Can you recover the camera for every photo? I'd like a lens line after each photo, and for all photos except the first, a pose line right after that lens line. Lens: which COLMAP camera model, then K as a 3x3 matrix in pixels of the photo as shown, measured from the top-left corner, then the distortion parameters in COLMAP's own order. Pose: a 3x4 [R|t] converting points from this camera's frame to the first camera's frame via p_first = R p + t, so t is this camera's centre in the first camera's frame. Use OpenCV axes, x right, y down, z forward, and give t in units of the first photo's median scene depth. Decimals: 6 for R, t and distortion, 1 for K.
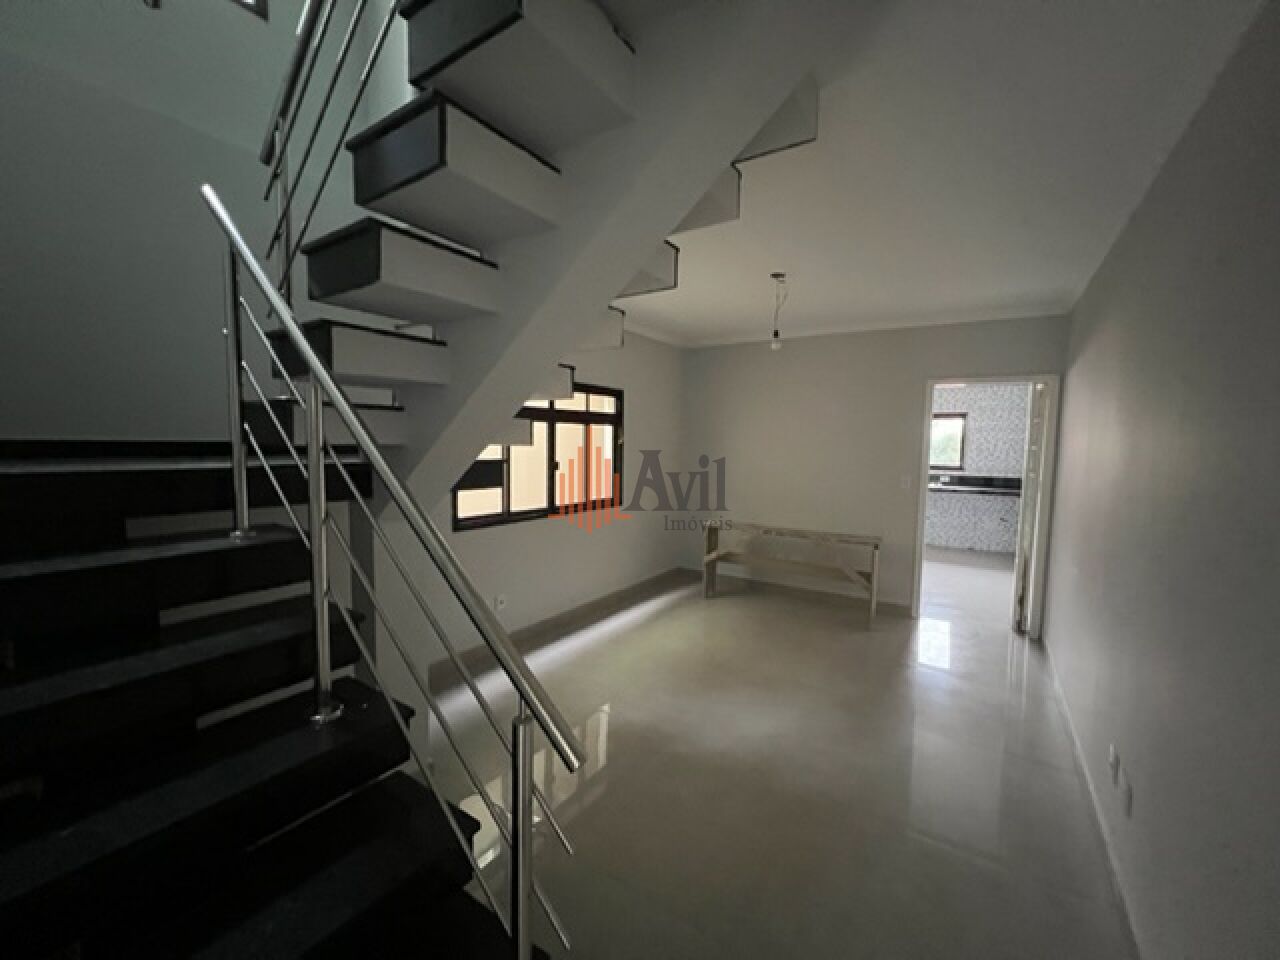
lens RADIAL K [[515.3, 0, 643.7], [0, 515.3, 480.2], [0, 0, 1]] dist [-0.000960, -0.000277]
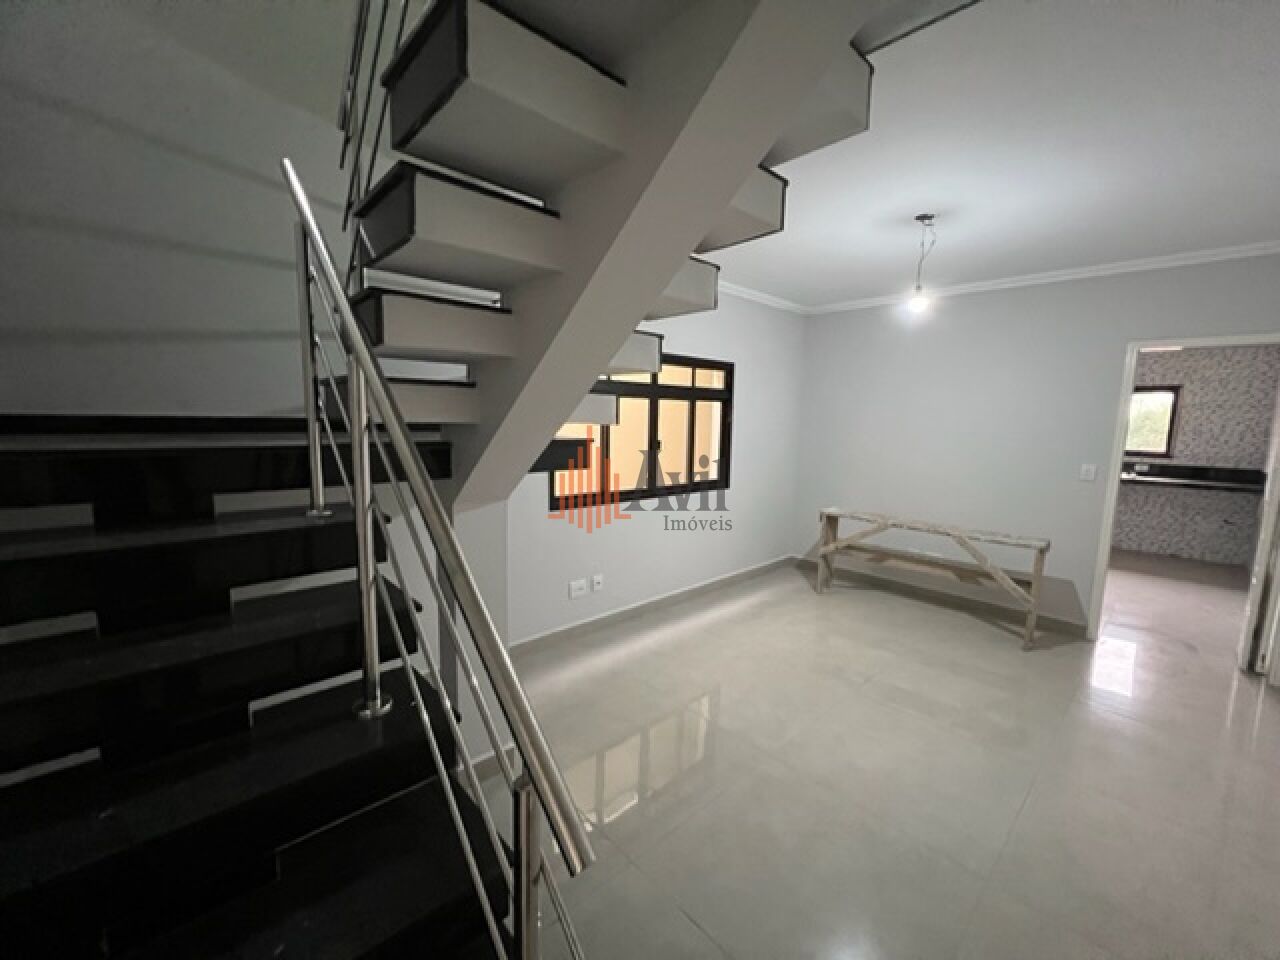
lens RADIAL K [[516.9, 0, 640.7], [0, 516.9, 478.5], [0, 0, 1]] dist [0.000682, 0.000016]
pose [[0.972278, 0.033049, -0.231483, 0.047393], [-0.023403, 0.998744, 0.044292, -0.015912], [0.232656, -0.037646, 0.971830, 0.143716]]
